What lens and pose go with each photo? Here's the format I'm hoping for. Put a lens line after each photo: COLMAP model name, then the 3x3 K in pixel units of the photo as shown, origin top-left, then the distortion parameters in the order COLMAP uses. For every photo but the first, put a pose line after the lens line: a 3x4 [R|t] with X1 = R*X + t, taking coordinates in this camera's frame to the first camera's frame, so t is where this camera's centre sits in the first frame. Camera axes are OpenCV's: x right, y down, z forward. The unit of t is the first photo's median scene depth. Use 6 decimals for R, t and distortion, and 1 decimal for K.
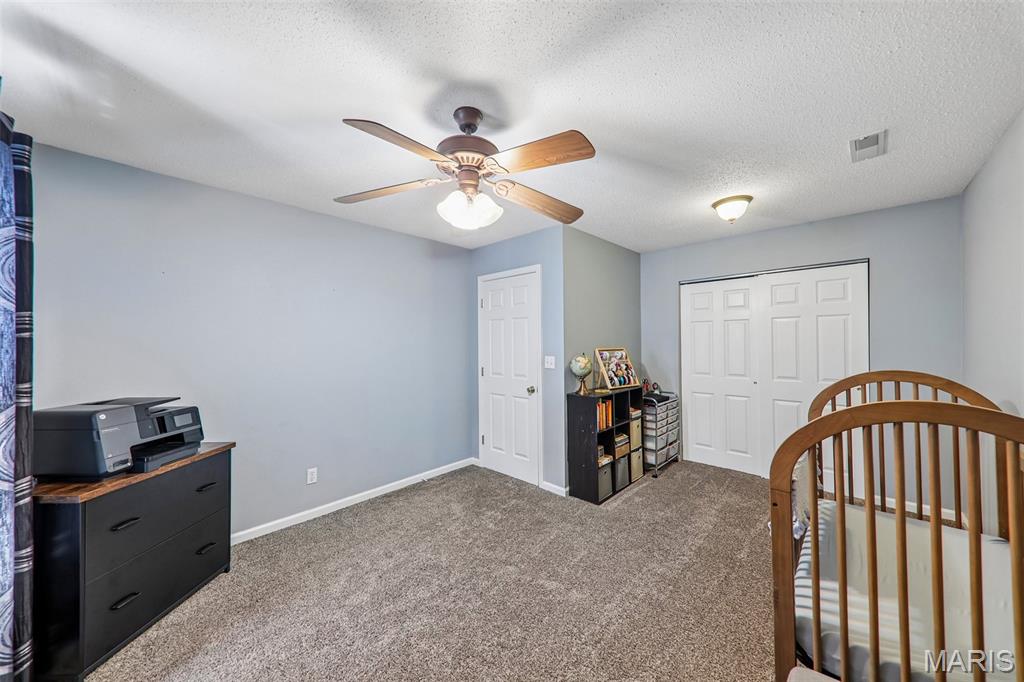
lens RADIAL K [[354.2, 0, 512.8], [0, 354.2, 340.1], [0, 0, 1]] dist [0.021921, -0.006407]
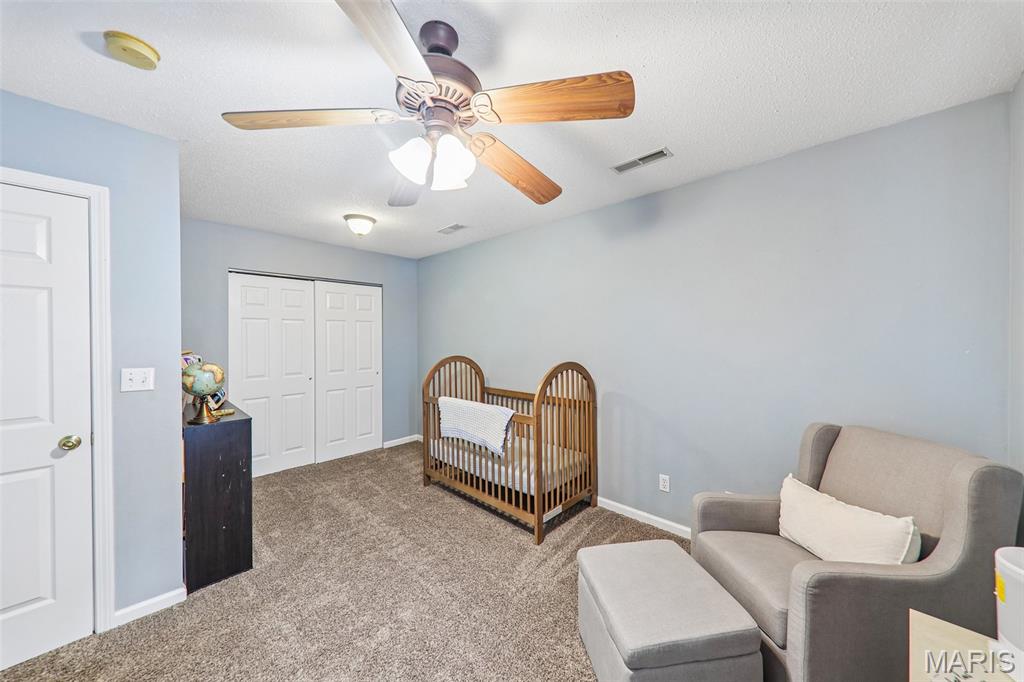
lens RADIAL K [[354.2, 0, 512.7], [0, 354.2, 340.6], [0, 0, 1]] dist [0.021921, -0.006407]
pose [[-0.011054, 0.000222, 0.999939, -0.464122], [0.000019, 1.000000, -0.000222, 0.004335], [-0.999939, 0.000017, -0.011054, 0.455944]]
